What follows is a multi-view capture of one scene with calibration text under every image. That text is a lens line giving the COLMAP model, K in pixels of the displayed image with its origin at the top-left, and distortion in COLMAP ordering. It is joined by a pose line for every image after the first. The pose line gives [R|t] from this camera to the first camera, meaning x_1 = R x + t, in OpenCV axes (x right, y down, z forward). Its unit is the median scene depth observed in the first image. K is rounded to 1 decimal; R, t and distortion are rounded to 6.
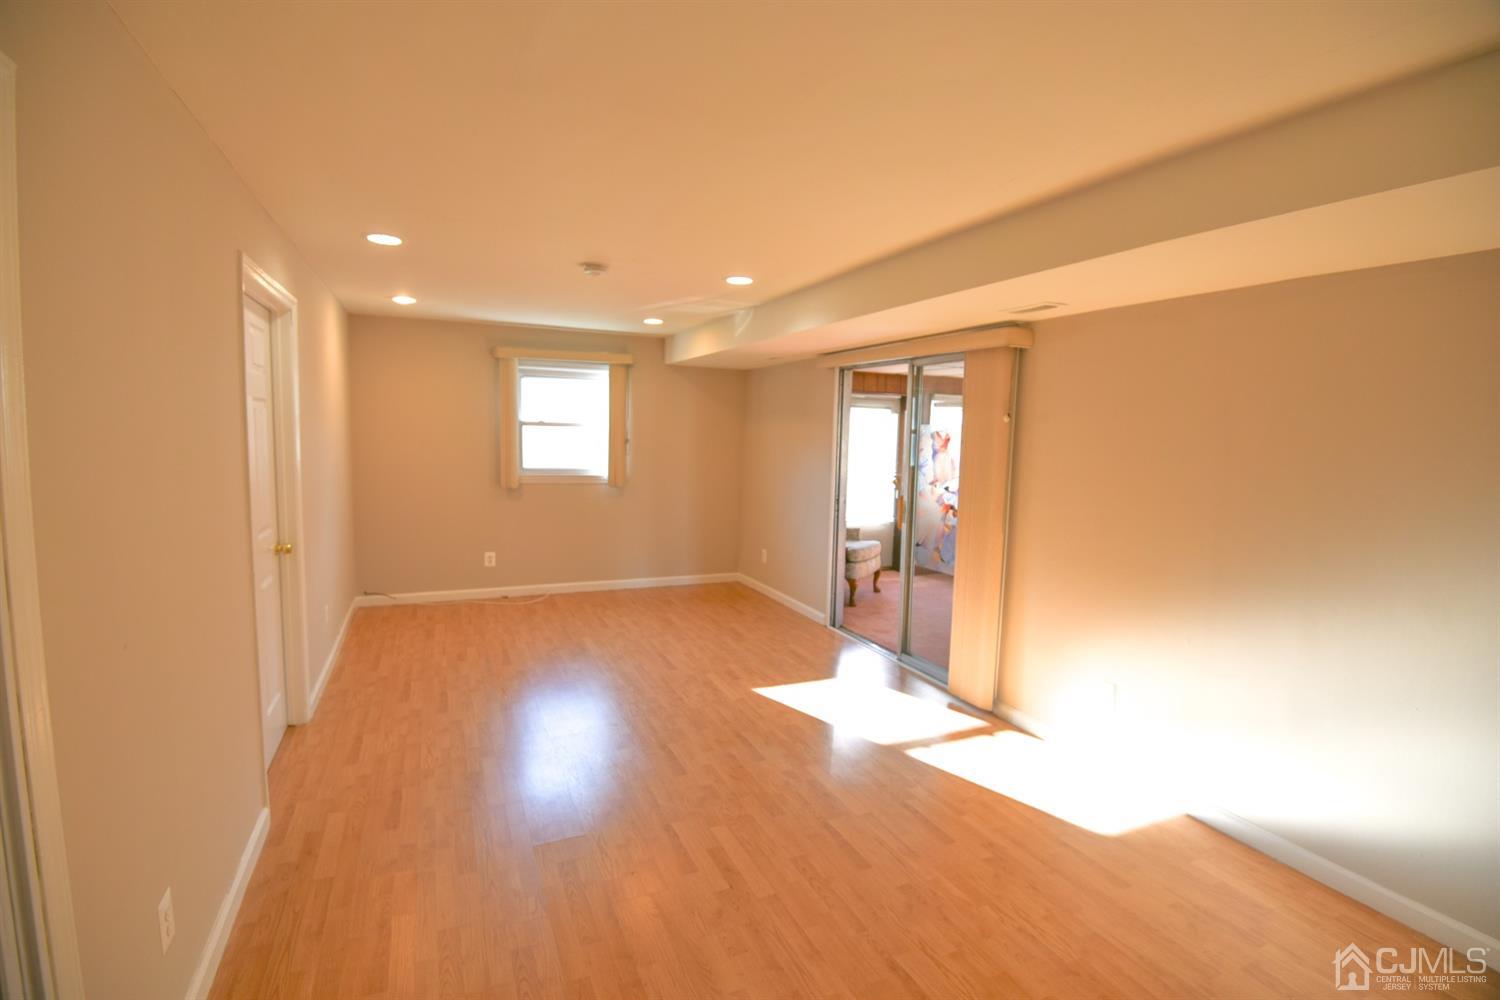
lens RADIAL K [[702.0, 0, 746.4], [0, 702.0, 497.2], [0, 0, 1]] dist [-0.016968, -0.015536]
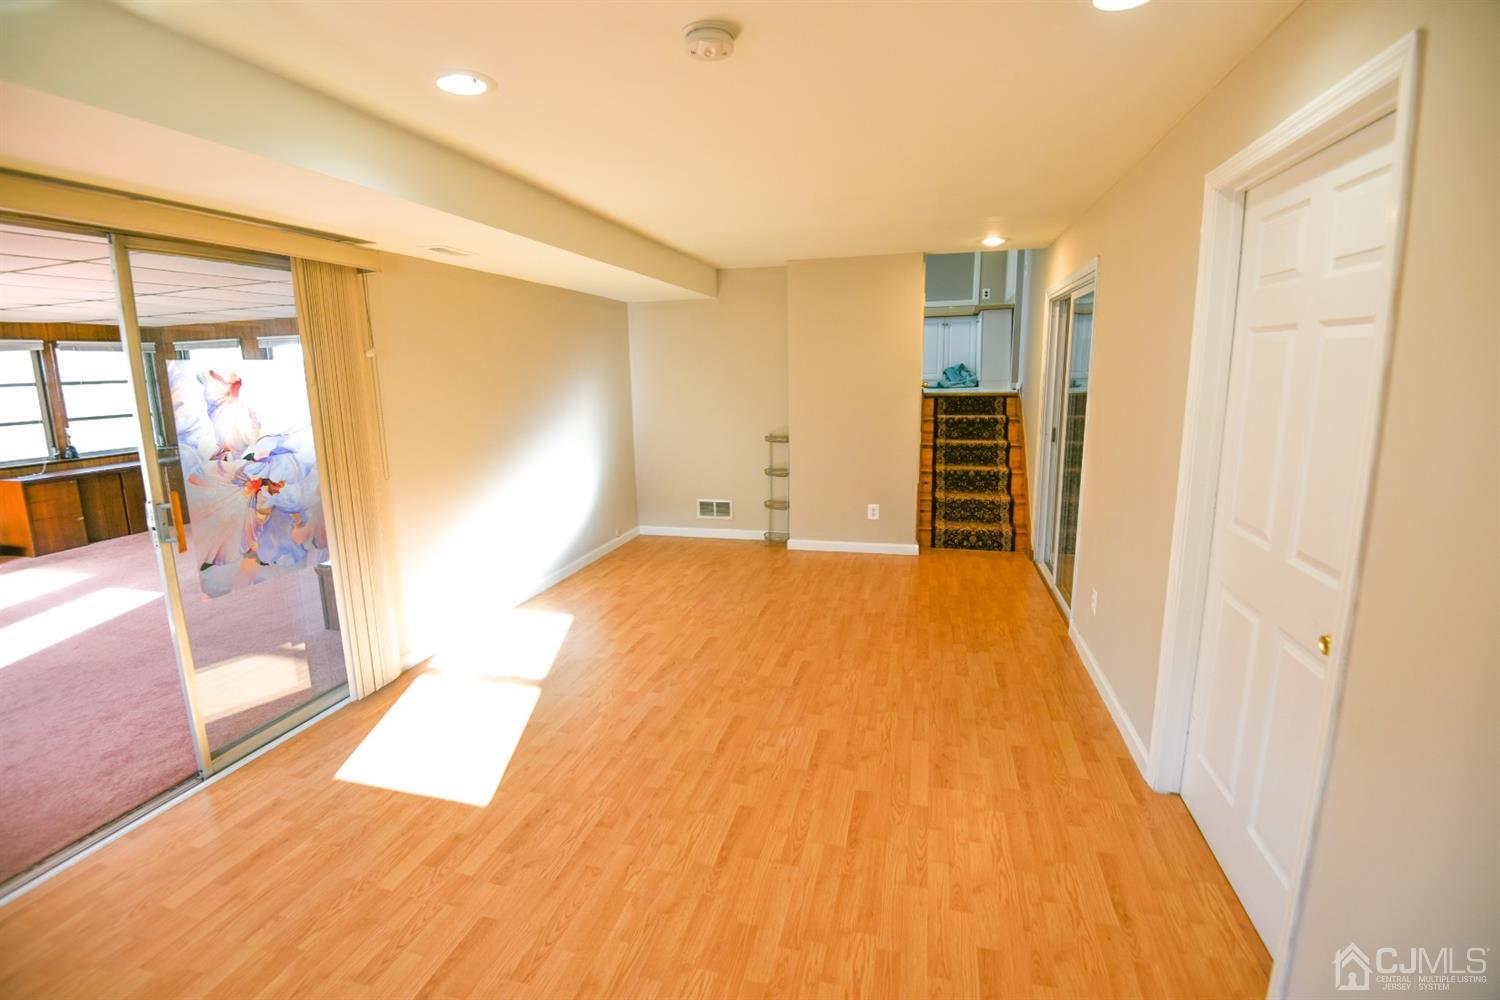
lens RADIAL K [[702.0, 0, 750.8], [0, 702.0, 493.1], [0, 0, 1]] dist [-0.016968, -0.015536]
pose [[-0.788884, -0.118553, 0.602998, -0.492824], [0.055860, 0.963321, 0.262475, -0.126596], [-0.611998, 0.240745, -0.753326, 1.227577]]
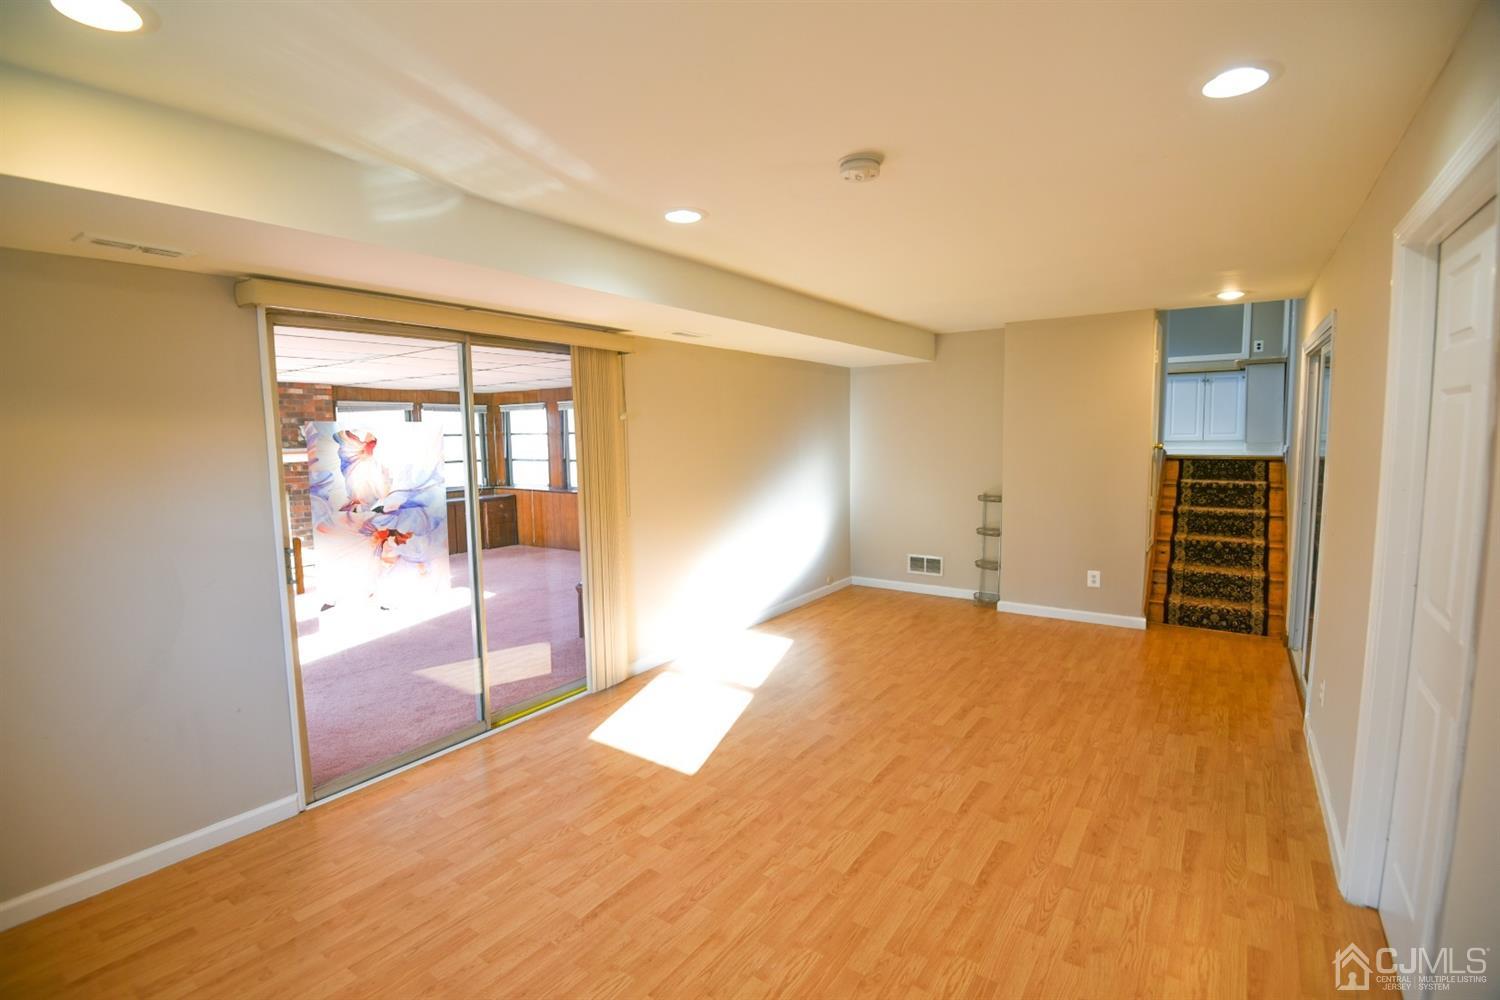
lens RADIAL K [[702.0, 0, 742.8], [0, 702.0, 488.0], [0, 0, 1]] dist [-0.016968, -0.015536]
pose [[-0.518982, -0.085436, 0.850504, -0.608319], [0.083419, 0.985181, 0.149868, -0.131097], [-0.850705, 0.148727, -0.504164, 1.233978]]
